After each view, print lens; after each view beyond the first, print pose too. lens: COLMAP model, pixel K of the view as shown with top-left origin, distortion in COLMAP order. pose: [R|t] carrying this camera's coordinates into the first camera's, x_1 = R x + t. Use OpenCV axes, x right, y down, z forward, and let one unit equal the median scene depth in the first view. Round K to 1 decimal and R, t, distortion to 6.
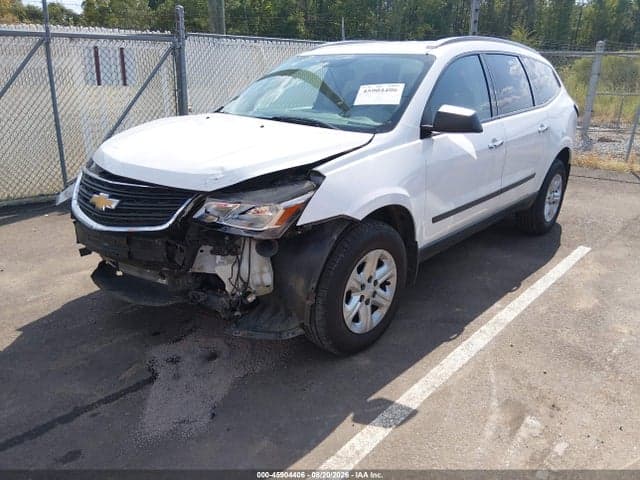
lens RADIAL K [[492.8, 0, 319.1], [0, 492.8, 227.0], [0, 0, 1]] dist [0.095070, -0.165377]
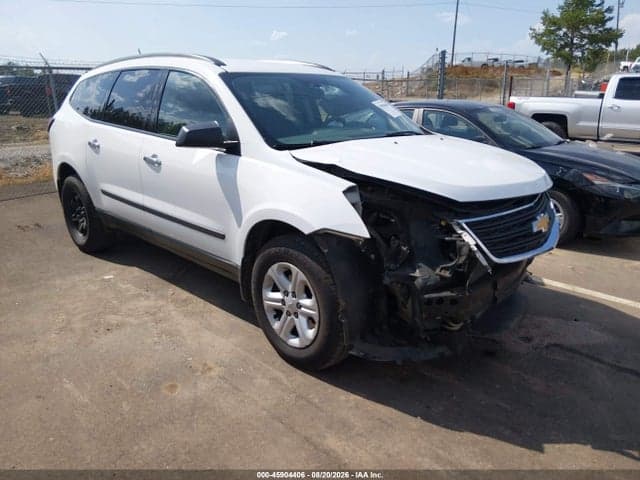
lens RADIAL K [[492.8, 0, 319.1], [0, 492.8, 227.0], [0, 0, 1]] dist [0.095070, -0.165377]
pose [[0.052411, -0.278992, 0.958862, -1.259626], [0.294805, 0.921711, 0.252068, -0.379957], [-0.954119, 0.269466, 0.130556, 1.145763]]
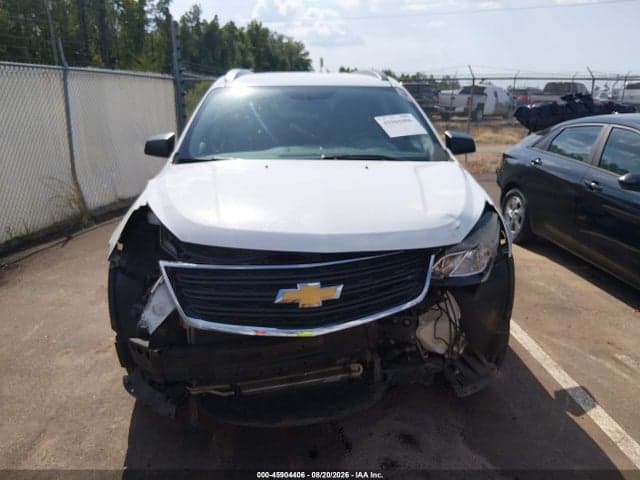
lens RADIAL K [[495.8, 0, 321.1], [0, 495.8, 228.8], [0, 0, 1]] dist [0.084001, -0.153476]
pose [[0.710697, -0.198635, 0.674873, -0.779959], [0.227078, 0.972733, 0.047173, -0.152822], [-0.665842, 0.119723, 0.736424, 0.397122]]
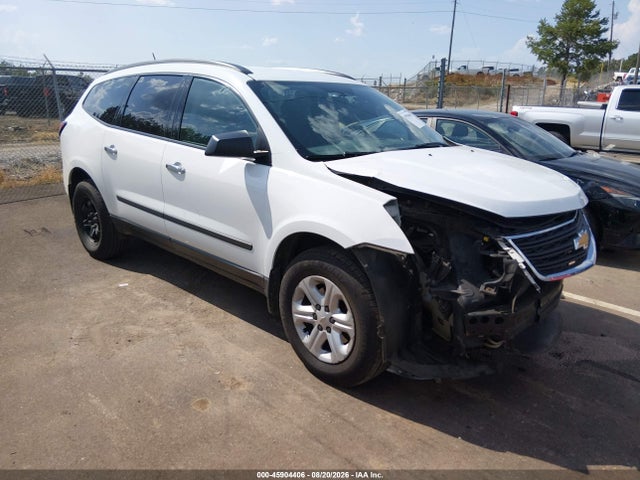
lens RADIAL K [[492.8, 0, 319.1], [0, 492.8, 227.0], [0, 0, 1]] dist [0.095070, -0.165377]
pose [[0.041775, -0.270044, 0.961941, -1.241280], [0.278763, 0.927699, 0.248325, -0.412231], [-0.959451, 0.257780, 0.114033, 1.218477]]
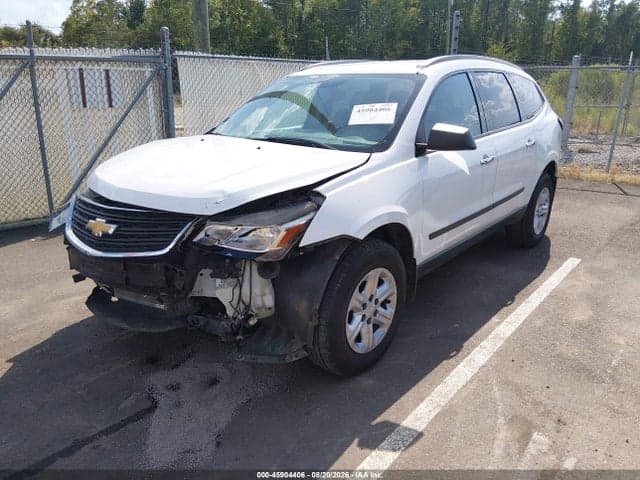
lens RADIAL K [[492.8, 0, 319.1], [0, 492.8, 227.0], [0, 0, 1]] dist [0.095070, -0.165377]
pose [[0.999203, -0.023857, 0.032016, -0.028255], [0.024835, 0.999225, -0.030531, -0.009267], [-0.031263, 0.031301, 0.999021, 0.002396]]
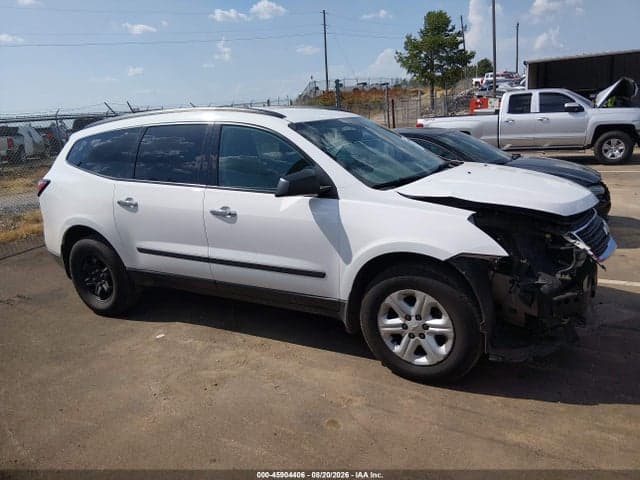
lens RADIAL K [[492.8, 0, 319.1], [0, 492.8, 227.0], [0, 0, 1]] dist [0.095070, -0.165377]
pose [[-0.196694, -0.219711, 0.955531, -1.308605], [0.352364, 0.893617, 0.278008, -0.570614], [-0.914960, 0.391377, -0.098351, 1.566264]]
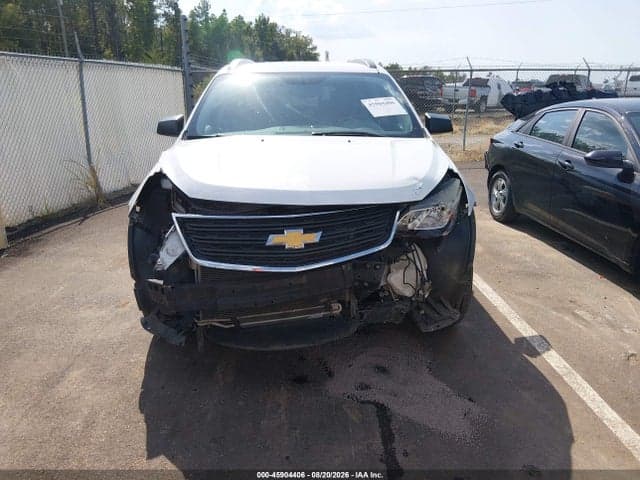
lens RADIAL K [[492.8, 0, 319.1], [0, 492.8, 227.0], [0, 0, 1]] dist [0.095070, -0.165377]
pose [[0.723603, -0.203176, 0.659635, -0.854547], [0.226505, 0.972667, 0.051124, -0.093478], [-0.651993, 0.112417, 0.749845, 0.279813]]
